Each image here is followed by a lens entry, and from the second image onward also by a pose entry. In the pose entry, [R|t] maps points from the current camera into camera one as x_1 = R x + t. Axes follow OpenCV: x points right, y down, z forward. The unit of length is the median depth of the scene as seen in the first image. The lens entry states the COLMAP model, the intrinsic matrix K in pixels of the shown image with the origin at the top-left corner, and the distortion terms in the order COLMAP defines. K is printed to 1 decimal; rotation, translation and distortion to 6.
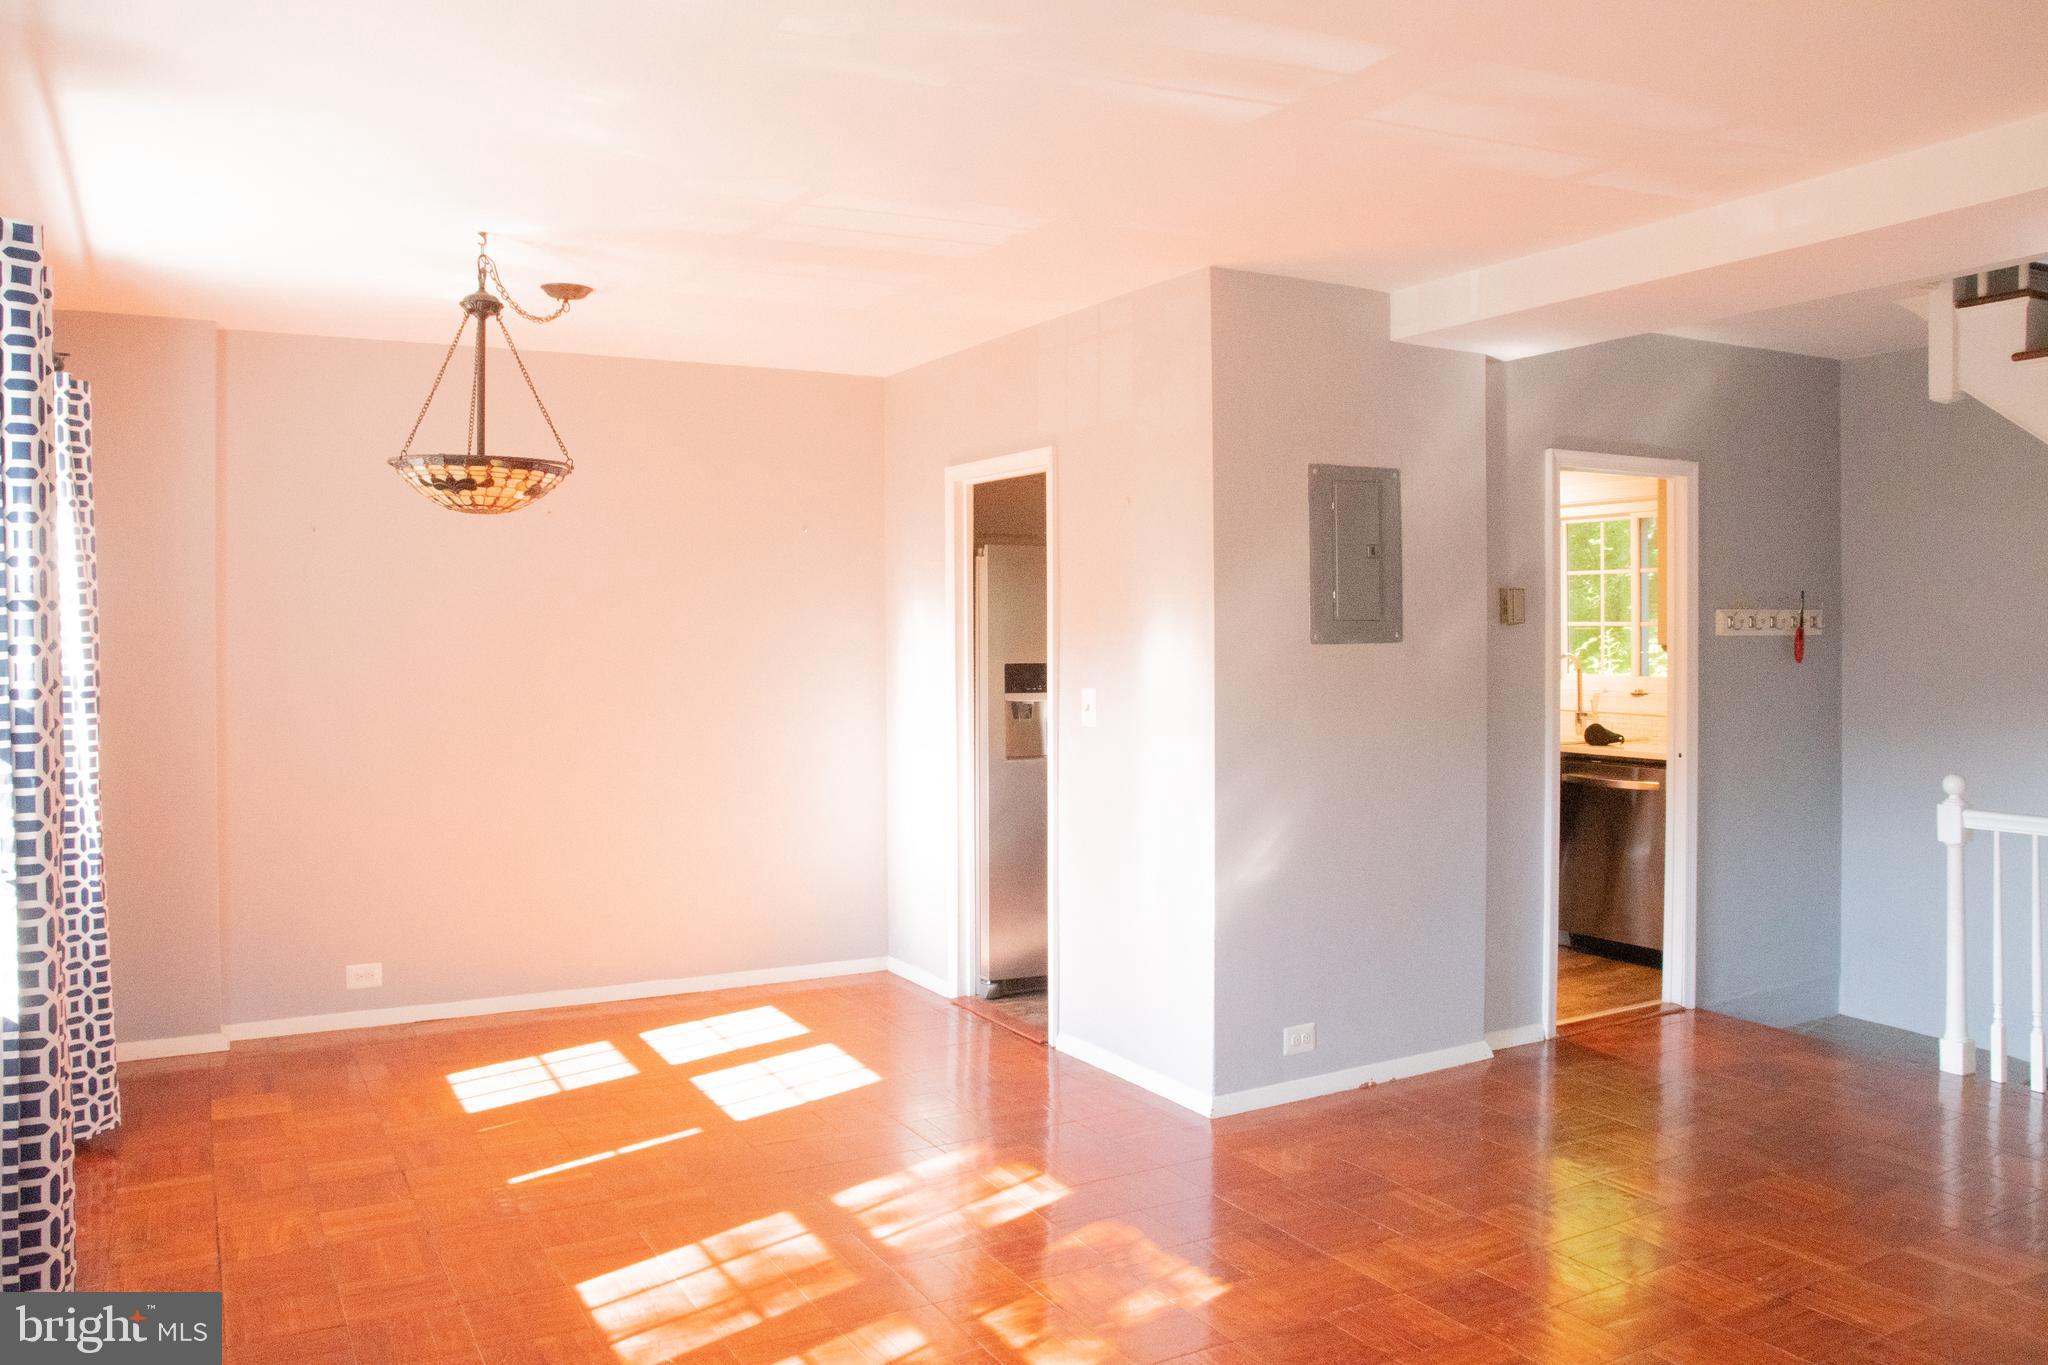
lens RADIAL K [[1451.5, 0, 1024.0], [0, 1451.5, 682.5], [0, 0, 1]] dist [-0.044118, 0.065402]
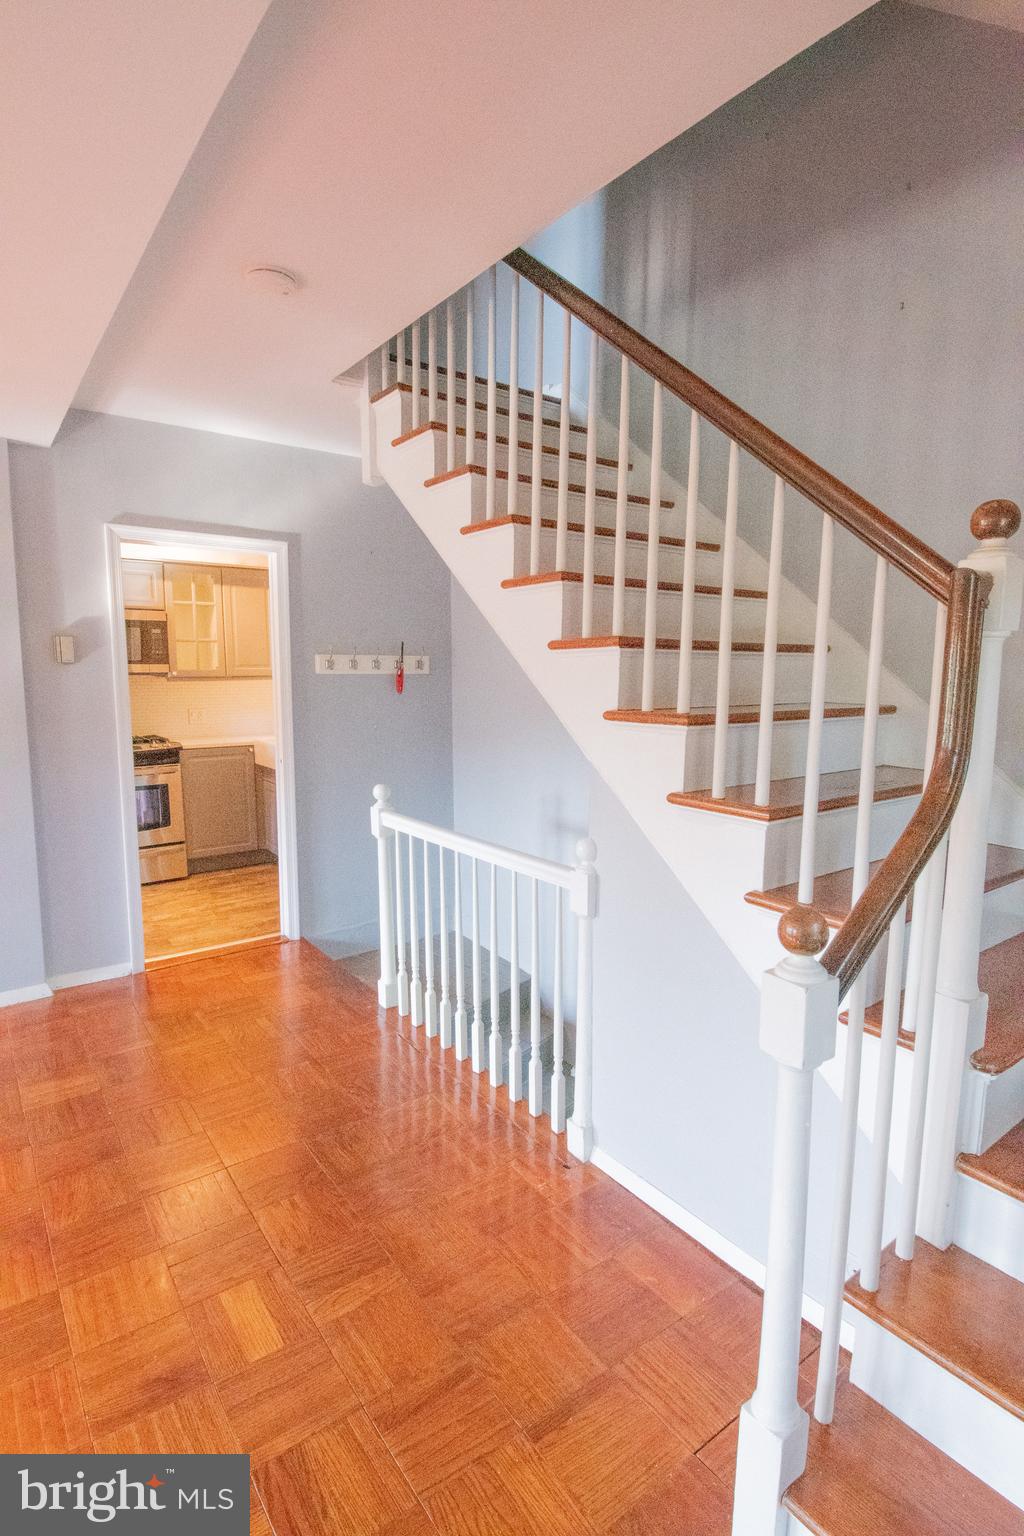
lens RADIAL K [[754.4, 0, 512.0], [0, 754.4, 768.0], [0, 0, 1]] dist [-0.000049, -0.000053]
pose [[0.994846, 0.000044, 0.101393, 0.597690], [-0.010735, 0.994425, 0.104901, -0.020698], [-0.100824, -0.105449, 0.989300, 0.266037]]
